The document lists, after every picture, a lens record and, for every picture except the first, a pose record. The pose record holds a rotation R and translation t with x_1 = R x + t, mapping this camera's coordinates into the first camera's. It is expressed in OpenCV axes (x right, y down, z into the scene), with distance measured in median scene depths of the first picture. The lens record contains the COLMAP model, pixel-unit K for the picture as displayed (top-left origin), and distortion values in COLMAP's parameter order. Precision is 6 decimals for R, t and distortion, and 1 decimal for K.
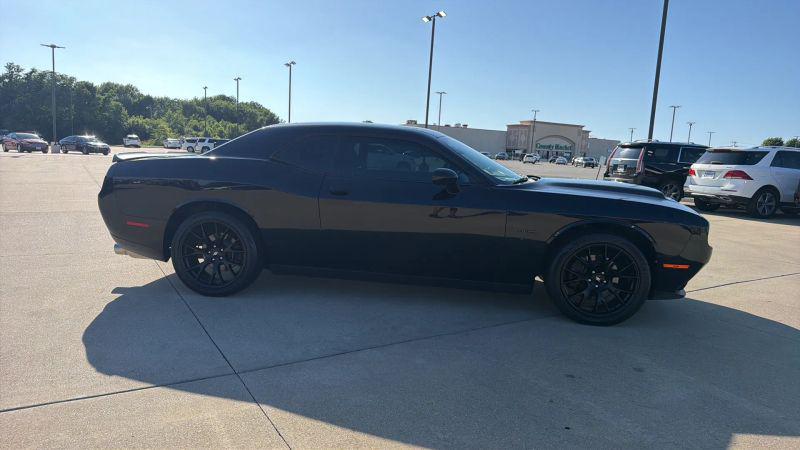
lens RADIAL K [[537.0, 0, 389.8], [0, 537.0, 230.3], [0, 0, 1]] dist [0.048516, -0.063437]
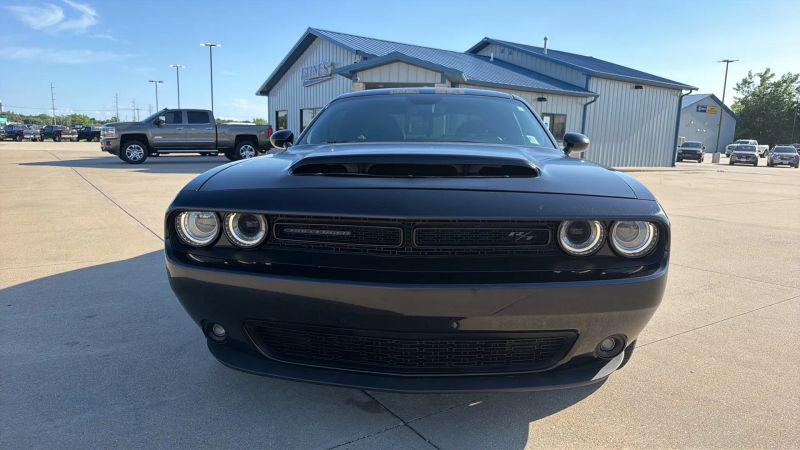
lens RADIAL K [[537.0, 0, 406.2], [0, 537.0, 239.3], [0, 0, 1]] dist [0.048516, -0.063437]
pose [[0.069363, 0.129283, -0.989179, 0.092625], [-0.159893, 0.980189, 0.116896, -0.006323], [0.984694, 0.150055, 0.088660, 0.099306]]
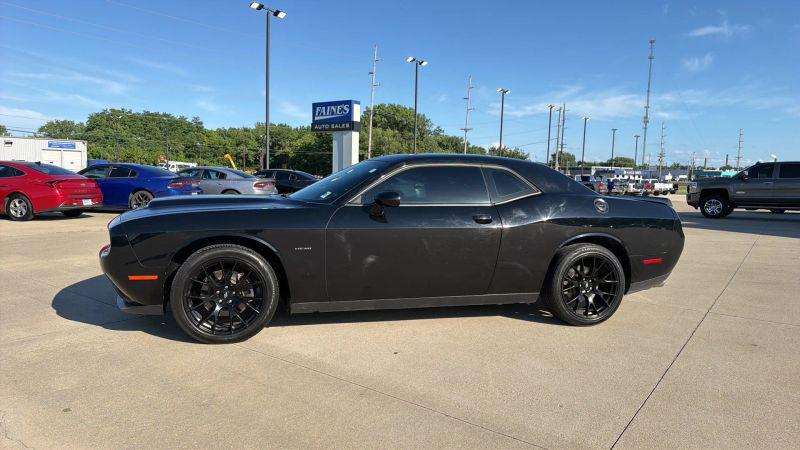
lens RADIAL K [[537.0, 0, 402.0], [0, 537.0, 237.9], [0, 0, 1]] dist [0.048516, -0.063437]
pose [[-0.921822, -0.028880, -0.386536, 0.045809], [-0.122716, 0.967669, 0.220357, -0.028073], [0.367675, 0.250564, -0.895563, 0.208285]]
